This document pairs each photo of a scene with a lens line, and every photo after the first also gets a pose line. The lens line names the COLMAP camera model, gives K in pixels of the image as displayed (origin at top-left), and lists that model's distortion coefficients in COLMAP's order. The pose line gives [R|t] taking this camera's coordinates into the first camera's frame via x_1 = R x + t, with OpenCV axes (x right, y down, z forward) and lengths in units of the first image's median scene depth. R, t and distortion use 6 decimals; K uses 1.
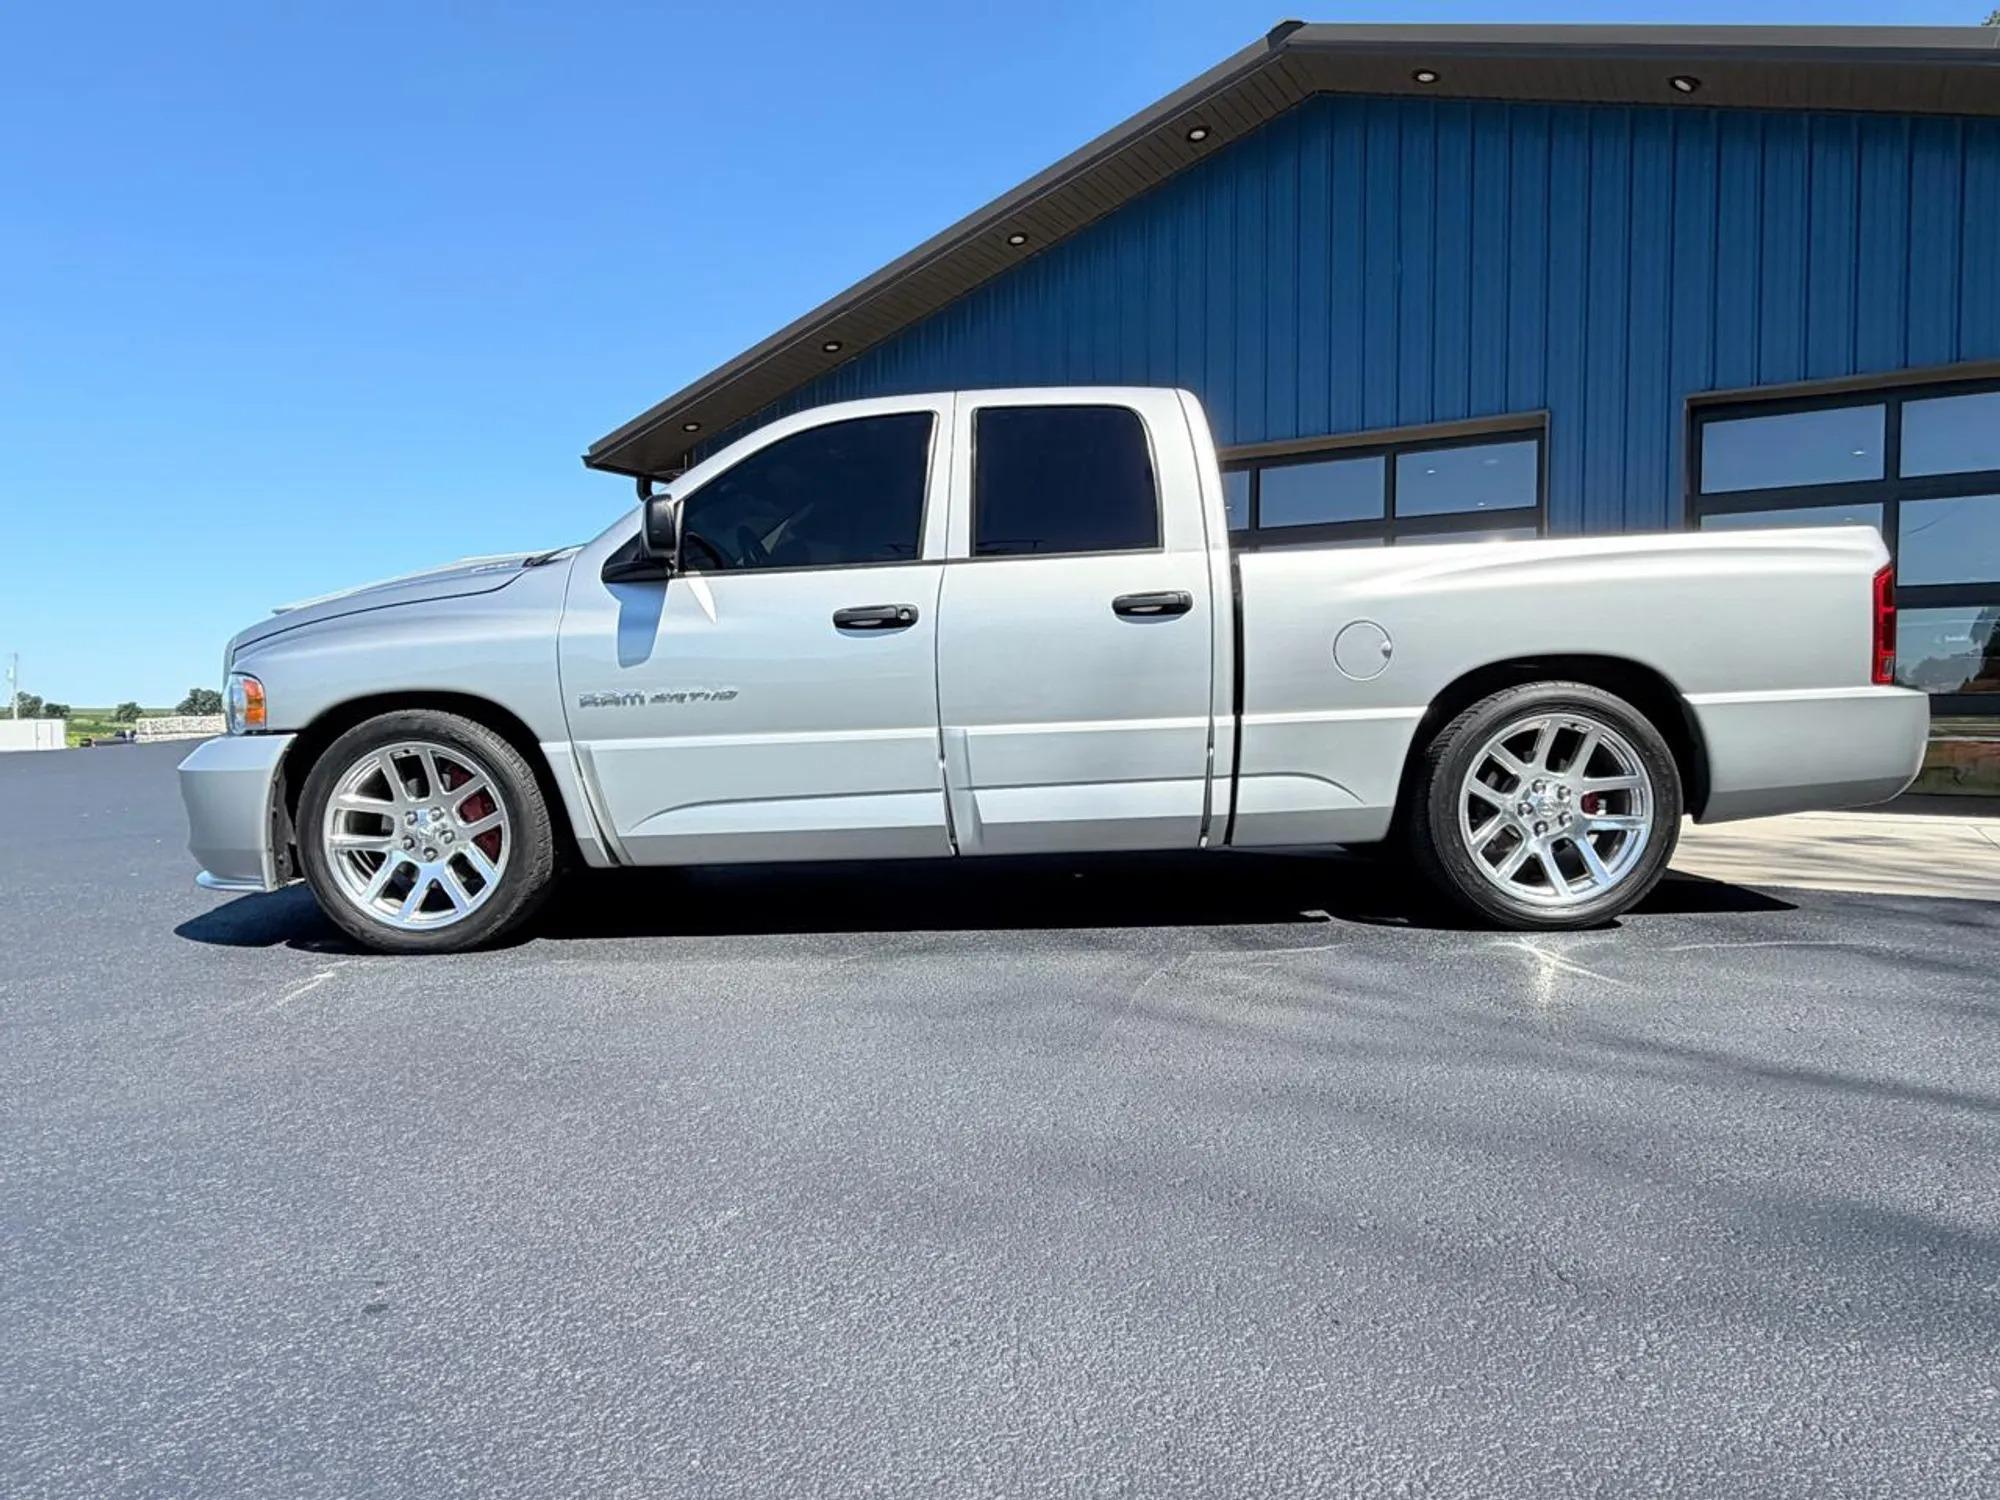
lens RADIAL K [[1268.5, 0, 1000.0], [0, 1268.5, 750.0], [0, 0, 1]] dist [0.001131, 0.000842]
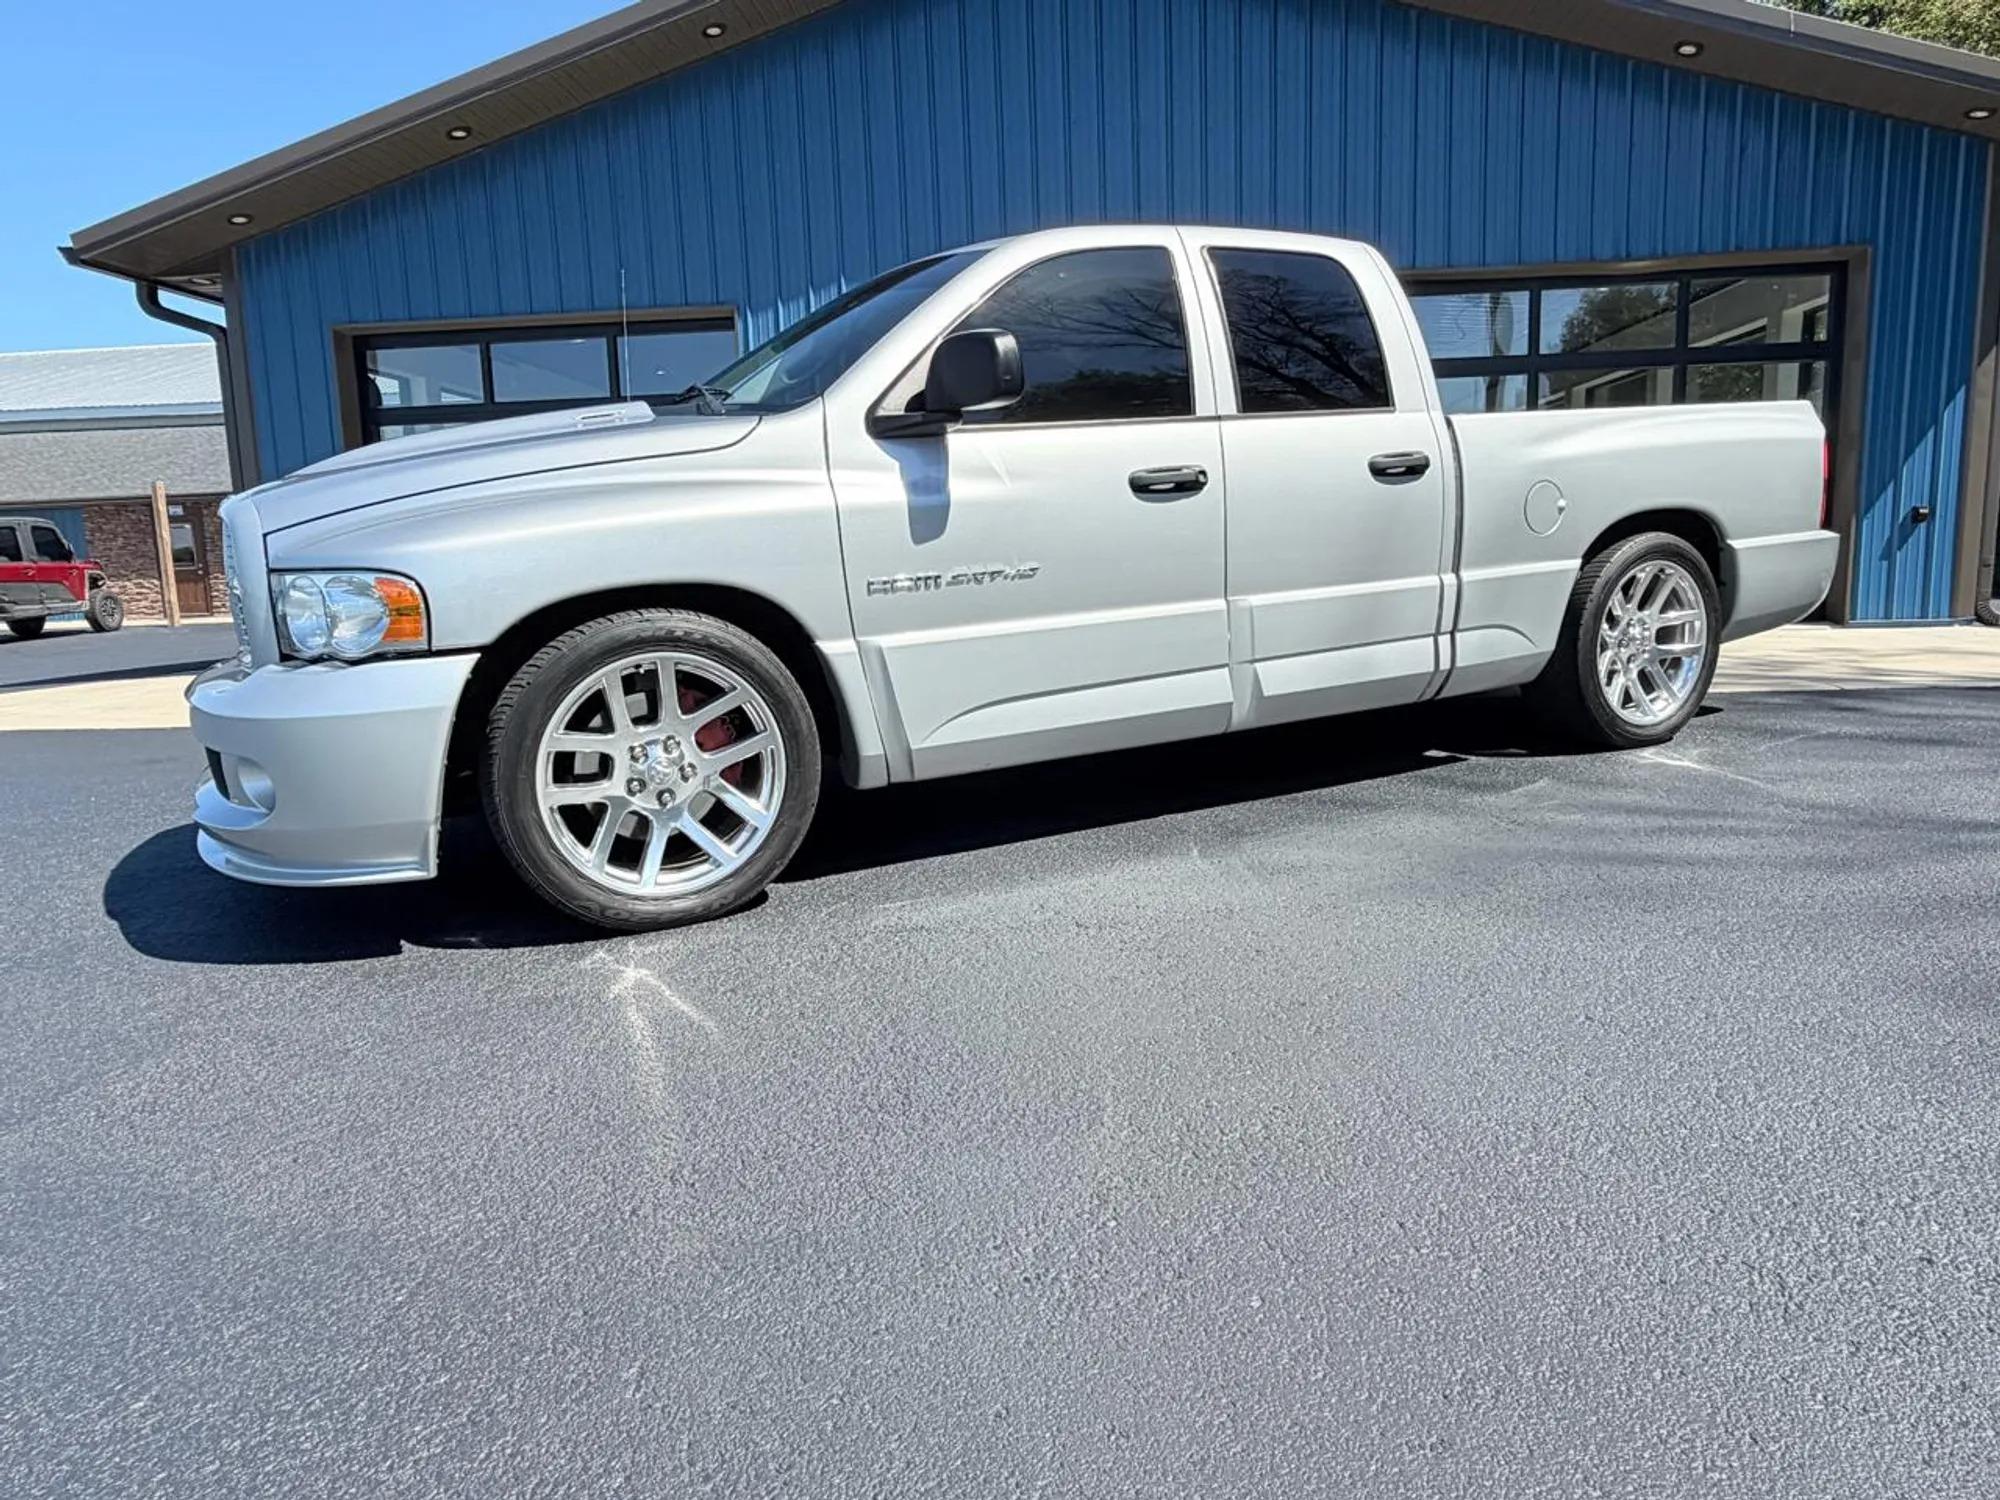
lens RADIAL K [[1268.5, 0, 1000.0], [0, 1268.5, 750.0], [0, 0, 1]] dist [0.001131, 0.000842]
pose [[0.883015, -0.103823, 0.457718, -0.632216], [0.050574, 0.990596, 0.127128, -0.034246], [-0.466612, -0.089107, 0.879962, 0.239590]]
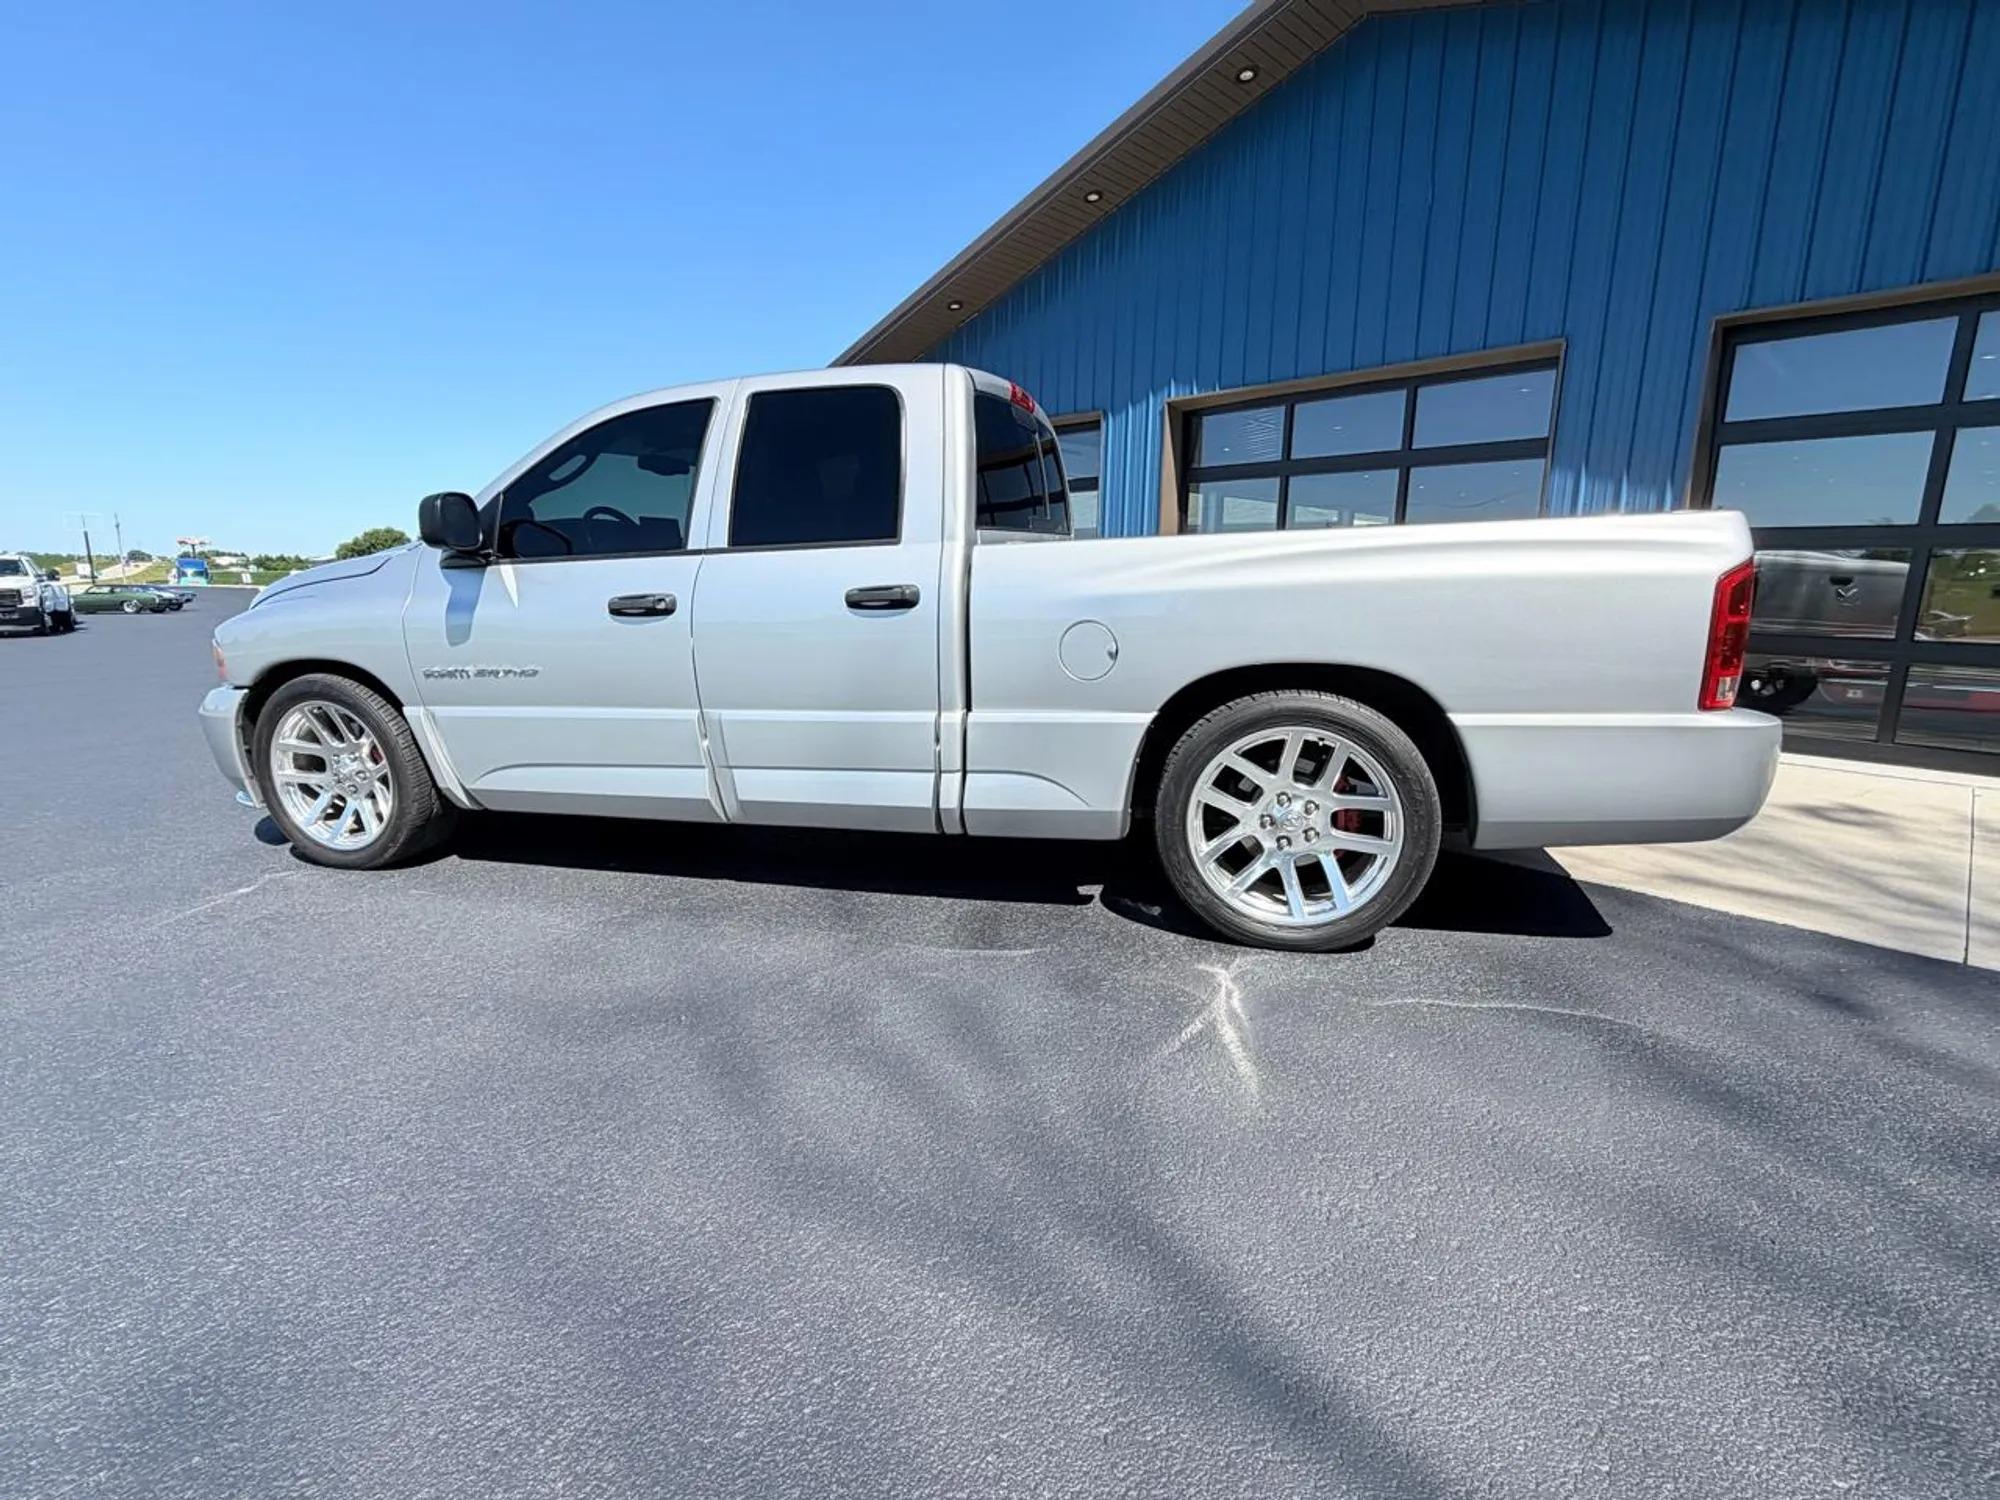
lens RADIAL K [[913.1, 0, 994.1], [0, 913.1, 756.4], [0, 0, 1]] dist [-0.000030, 0.000169]
pose [[0.970827, 0.056593, -0.233006, 0.373757], [-0.017808, 0.986082, 0.165306, -0.110566], [0.239118, -0.156334, 0.958323, 0.307796]]
